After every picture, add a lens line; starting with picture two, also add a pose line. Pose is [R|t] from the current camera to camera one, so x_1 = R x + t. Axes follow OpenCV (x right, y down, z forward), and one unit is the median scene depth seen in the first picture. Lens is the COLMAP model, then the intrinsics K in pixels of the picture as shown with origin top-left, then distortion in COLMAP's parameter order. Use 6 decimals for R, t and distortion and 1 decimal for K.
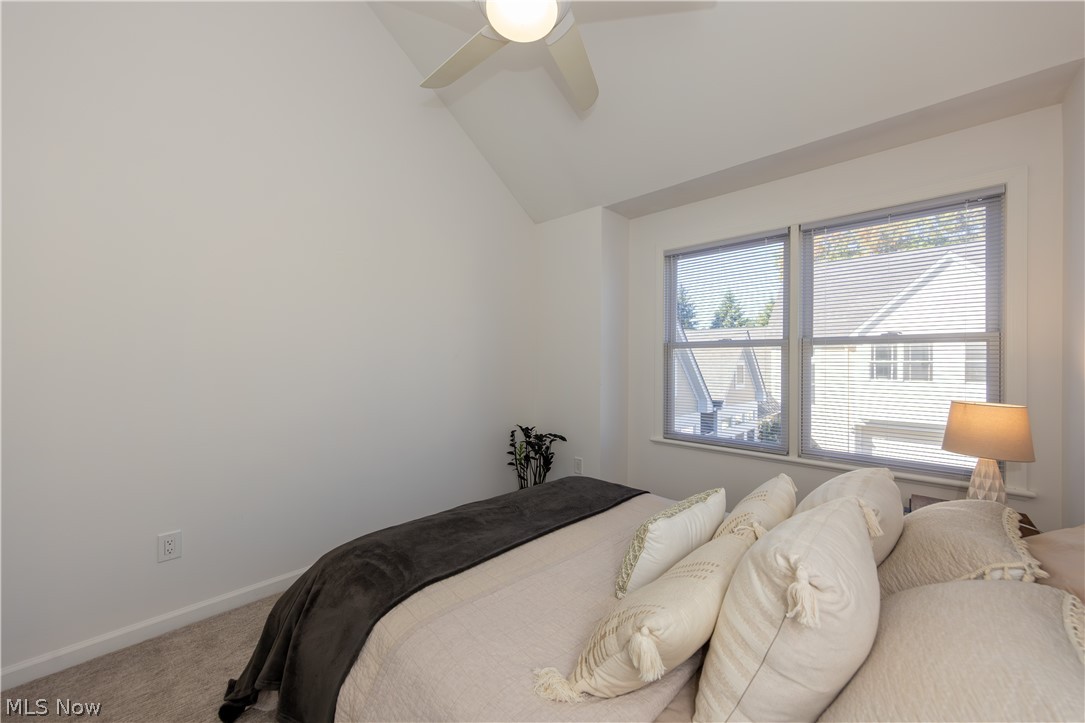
lens RADIAL K [[423.3, 0, 543.4], [0, 423.3, 359.1], [0, 0, 1]] dist [0.003188, 0.000084]
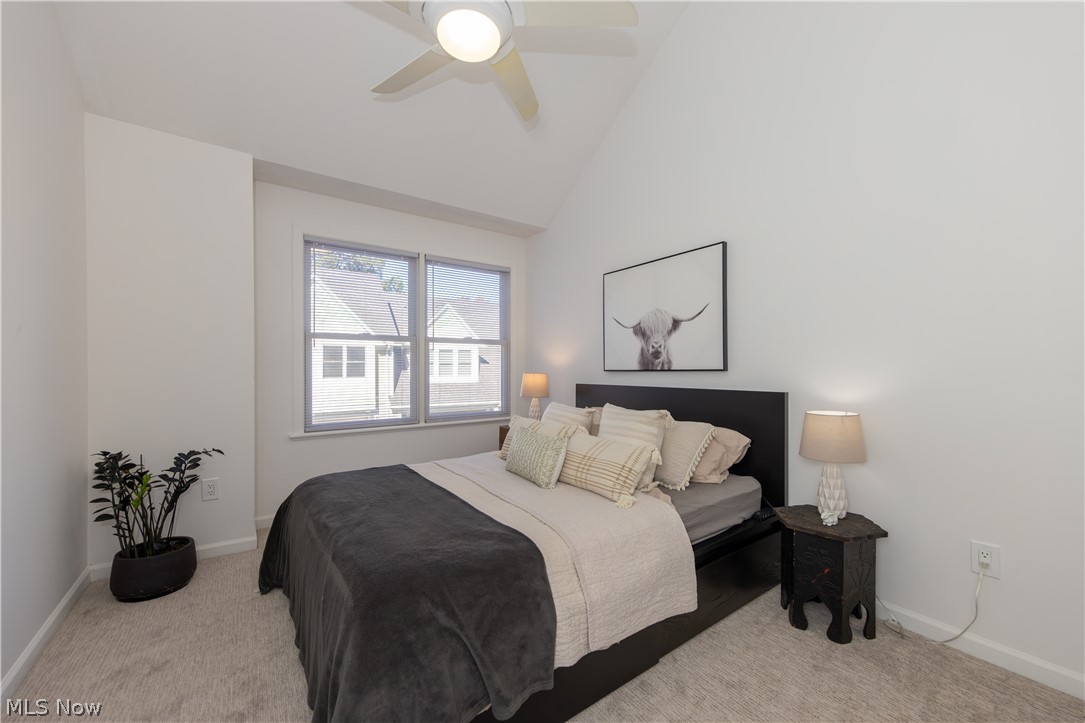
lens RADIAL K [[423.3, 0, 548.6], [0, 423.3, 363.7], [0, 0, 1]] dist [0.003188, 0.000084]
pose [[0.166356, 0.011311, 0.986001, -0.556353], [0.002502, 0.999926, -0.011893, 0.046214], [-0.986063, 0.004446, 0.166316, 0.306476]]
